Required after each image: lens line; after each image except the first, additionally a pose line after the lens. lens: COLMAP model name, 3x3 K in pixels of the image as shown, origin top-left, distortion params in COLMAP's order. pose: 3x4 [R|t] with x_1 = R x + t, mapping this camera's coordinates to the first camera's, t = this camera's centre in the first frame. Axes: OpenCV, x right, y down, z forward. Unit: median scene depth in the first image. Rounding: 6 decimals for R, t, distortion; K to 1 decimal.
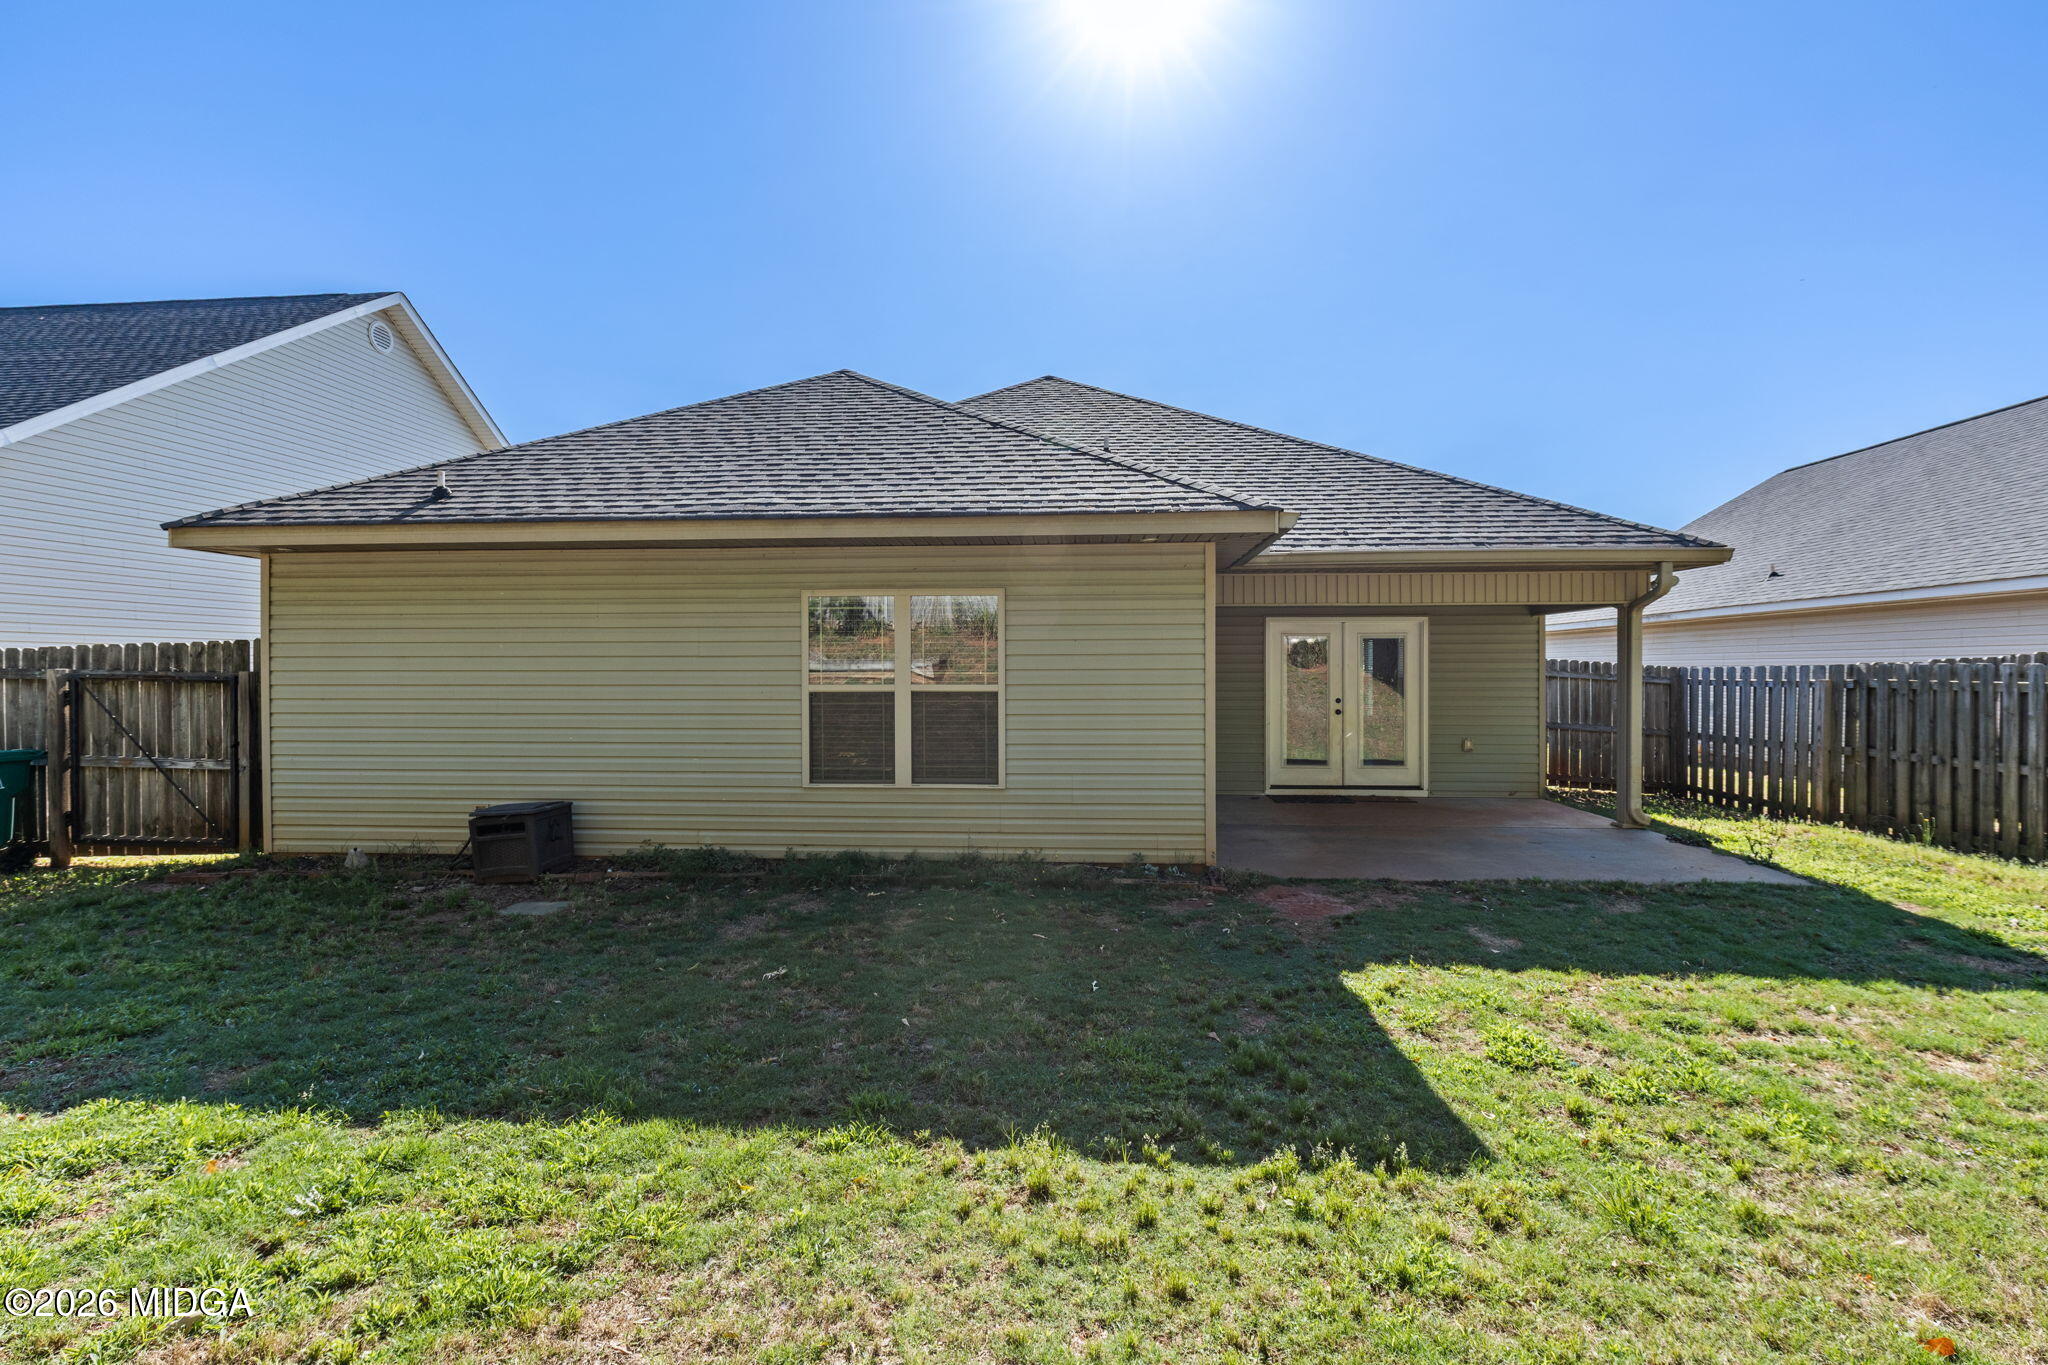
lens RADIAL K [[936.7, 0, 1023.3], [0, 936.7, 675.1], [0, 0, 1]] dist [-0.002634, -0.000716]
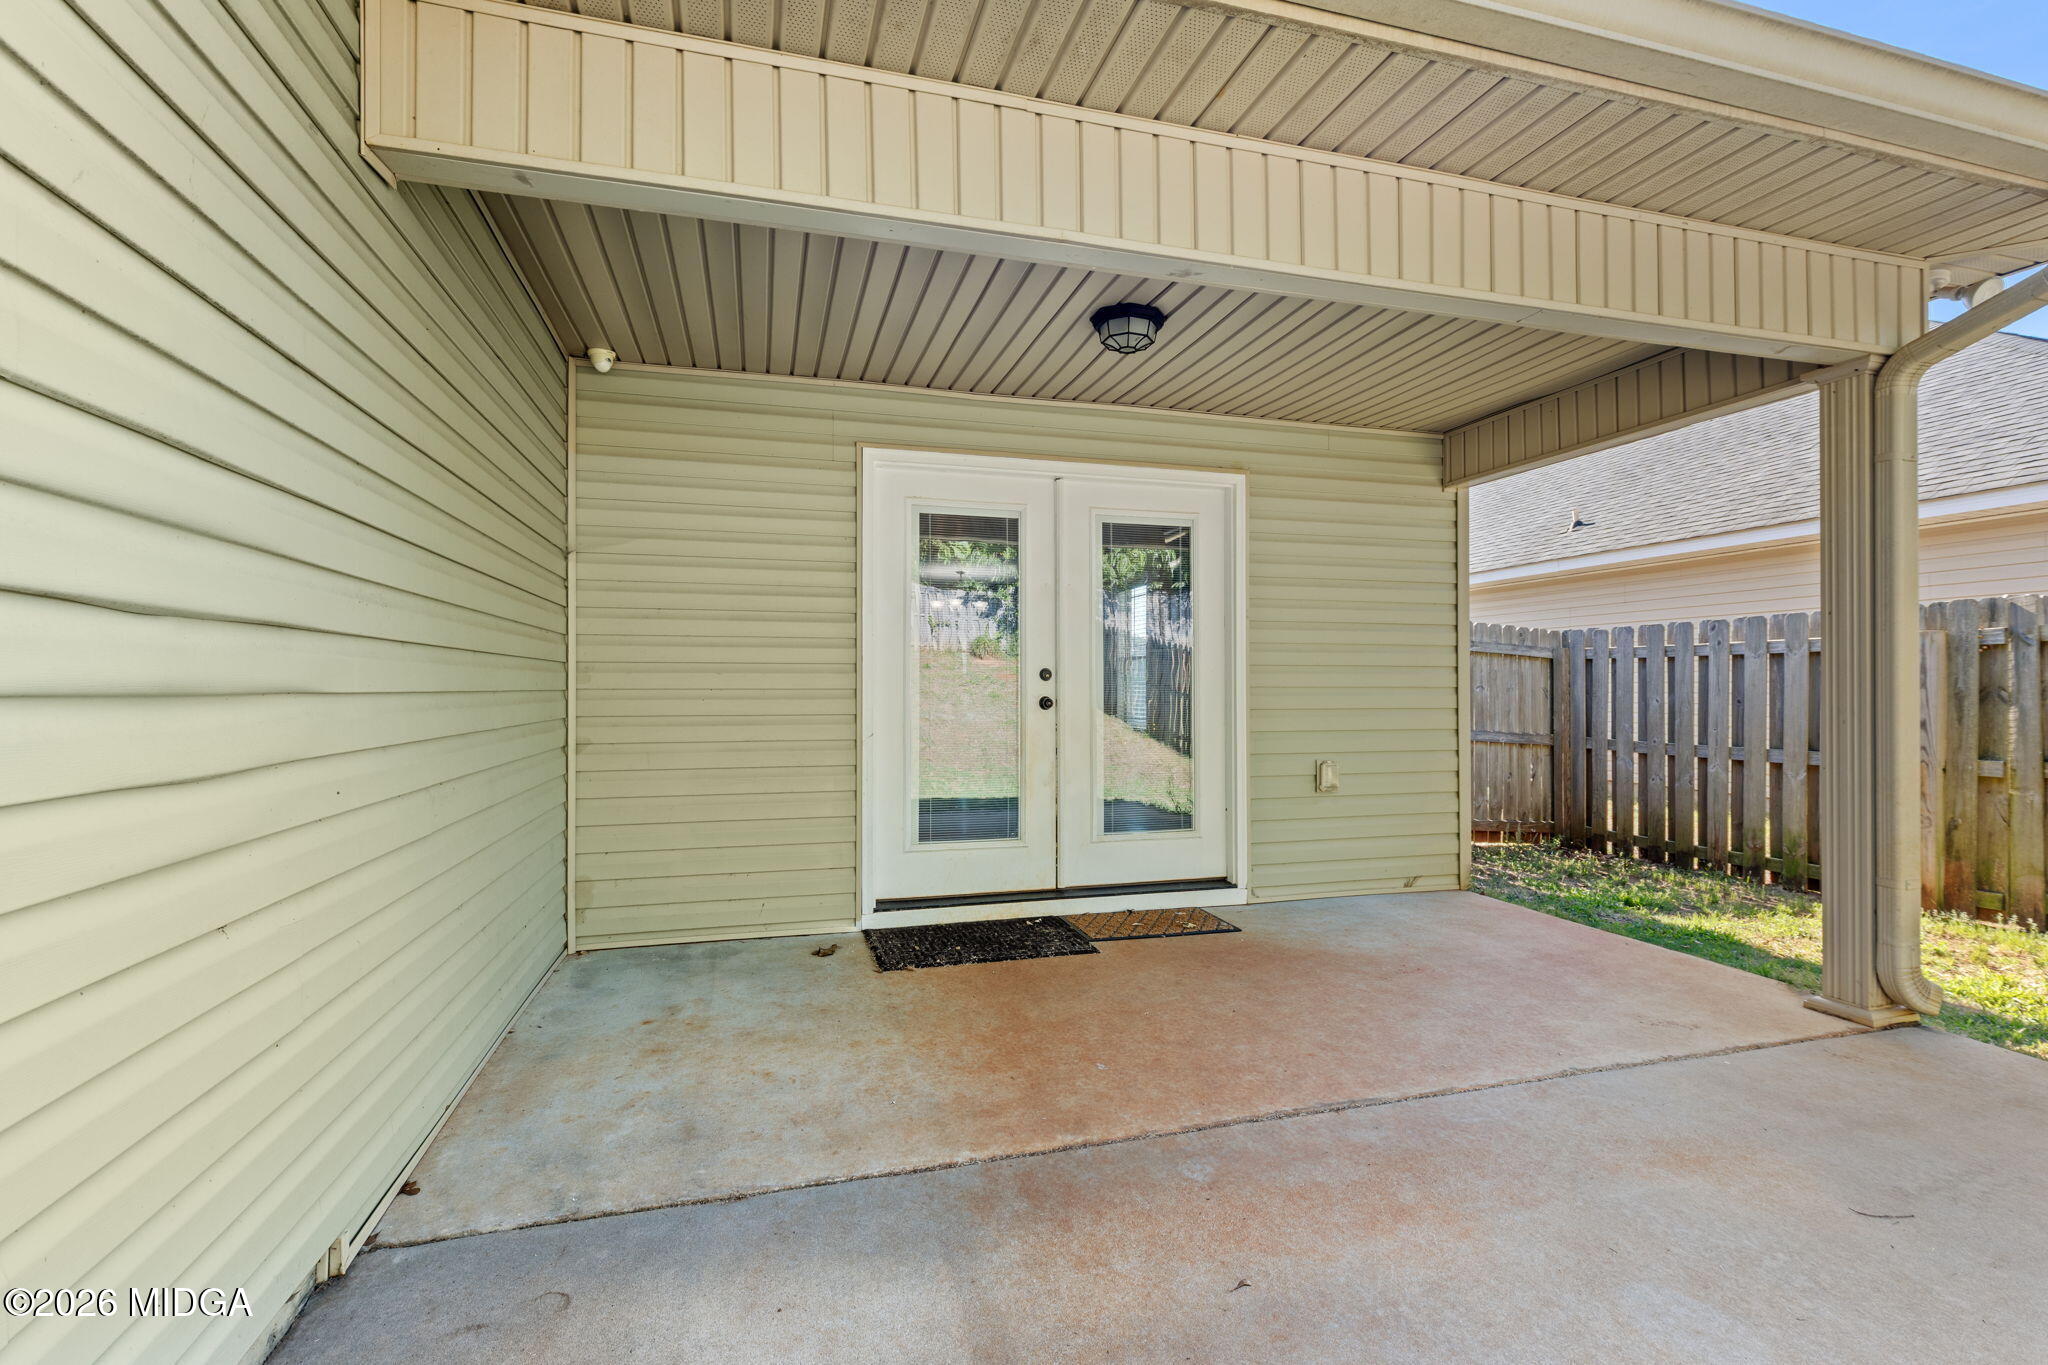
lens RADIAL K [[936.7, 0, 1023.3], [0, 936.7, 675.1], [0, 0, 1]] dist [-0.002634, -0.000716]
pose [[0.930517, -0.003641, 0.366231, 0.203988], [-0.001090, 0.999919, 0.012711, 0.025187], [-0.366248, -0.012227, 0.930437, 0.709701]]
